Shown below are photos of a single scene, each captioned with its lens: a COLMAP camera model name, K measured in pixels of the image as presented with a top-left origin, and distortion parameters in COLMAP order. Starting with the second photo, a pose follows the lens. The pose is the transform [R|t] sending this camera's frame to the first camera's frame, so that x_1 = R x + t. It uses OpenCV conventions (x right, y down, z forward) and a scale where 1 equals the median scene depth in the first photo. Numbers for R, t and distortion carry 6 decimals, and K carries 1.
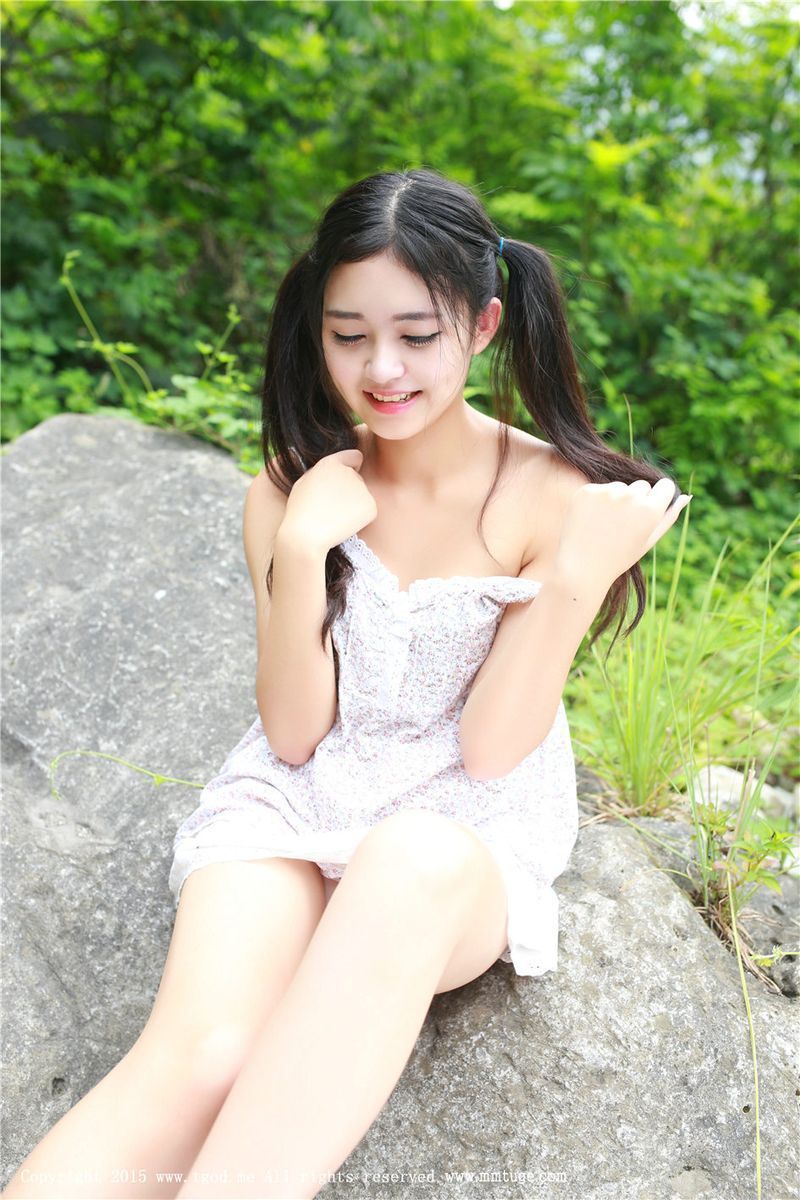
lens RADIAL K [[1166.4, 0, 400.0], [0, 1166.4, 600.0], [0, 0, 1]] dist [-0.059933, 0.082820]
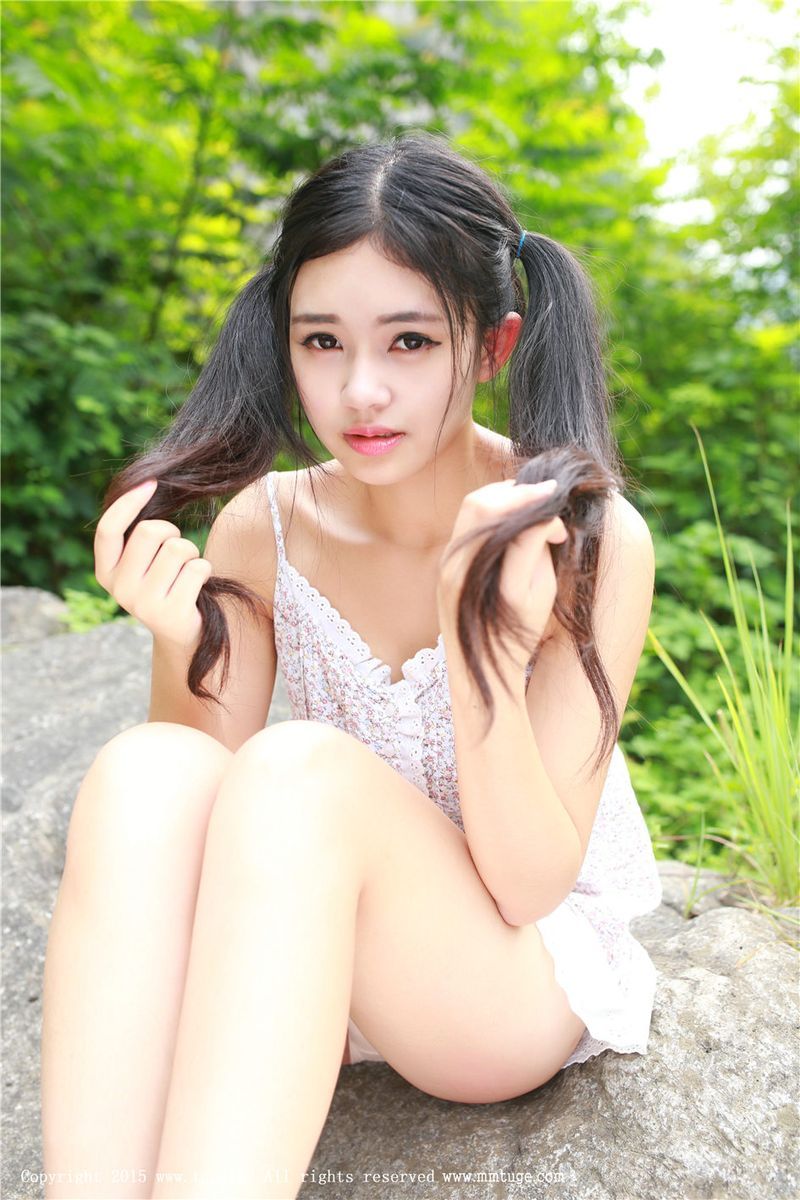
lens RADIAL K [[1166.4, 0, 400.0], [0, 1166.4, 600.0], [0, 0, 1]] dist [-0.059933, 0.082820]
pose [[0.974318, -0.107981, -0.197599, 0.133538], [0.059303, 0.969591, -0.237439, 0.161467], [0.217229, 0.219623, 0.951093, 0.115251]]
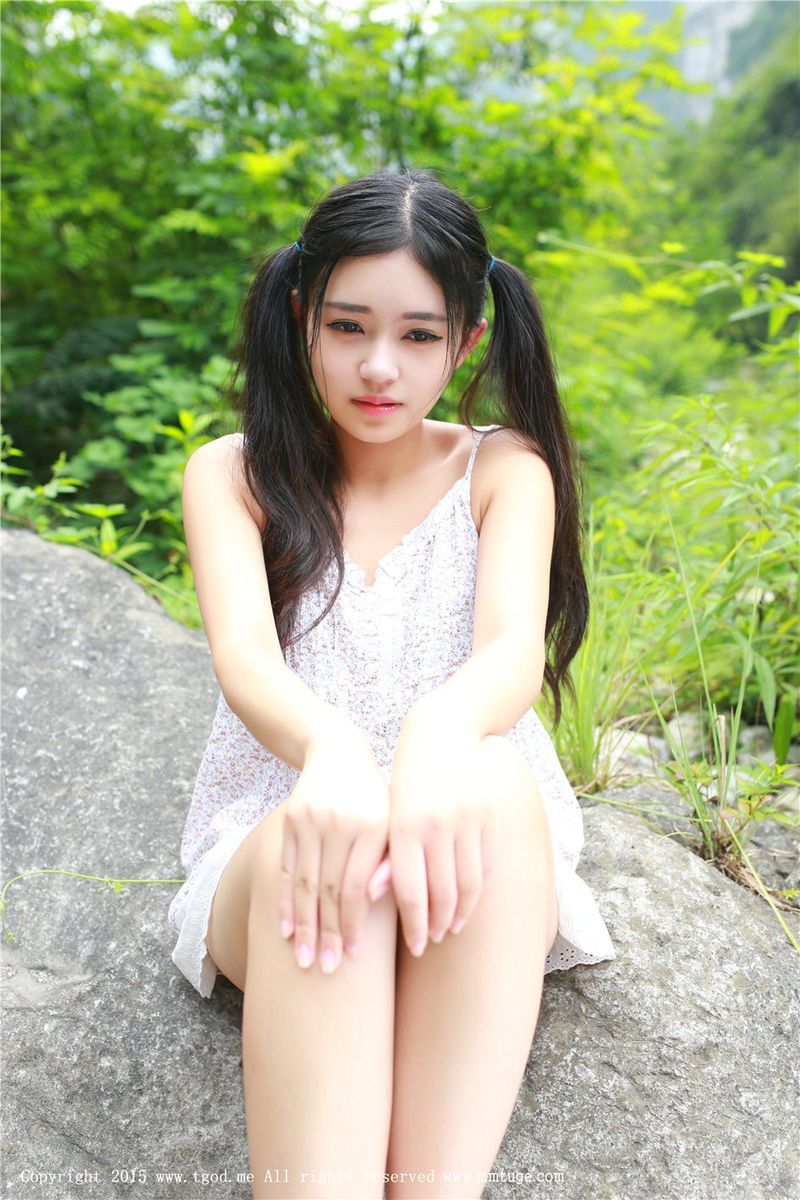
lens RADIAL K [[1166.4, 0, 400.0], [0, 1166.4, 600.0], [0, 0, 1]] dist [-0.059933, 0.082820]
pose [[0.937036, -0.218466, 0.272464, -0.199762], [0.222504, 0.974794, 0.016387, -0.029076], [-0.269177, 0.045270, 0.962026, 0.085878]]
